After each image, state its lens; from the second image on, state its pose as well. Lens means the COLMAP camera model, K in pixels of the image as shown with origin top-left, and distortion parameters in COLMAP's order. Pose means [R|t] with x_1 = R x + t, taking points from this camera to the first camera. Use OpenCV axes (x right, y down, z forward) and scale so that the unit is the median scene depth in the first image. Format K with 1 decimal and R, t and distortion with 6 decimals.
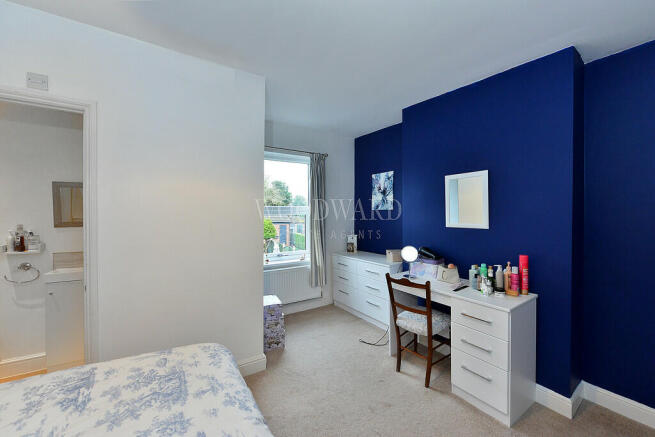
lens RADIAL K [[261.5, 0, 329.0], [0, 261.5, 217.4], [0, 0, 1]] dist [0.000134, -0.000101]
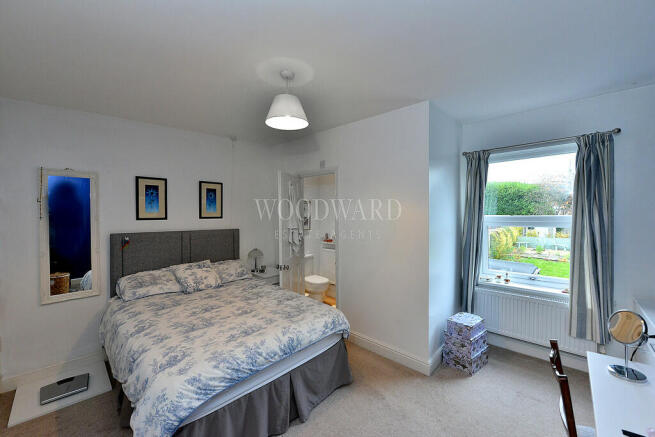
lens RADIAL K [[261.5, 0, 329.2], [0, 261.5, 215.9], [0, 0, 1]] dist [0.000134, -0.000101]
pose [[0.227219, 0.010705, -0.973785, 0.603061], [-0.004148, 0.999941, 0.010024, -0.068298], [0.973835, 0.001762, 0.227250, 0.313198]]
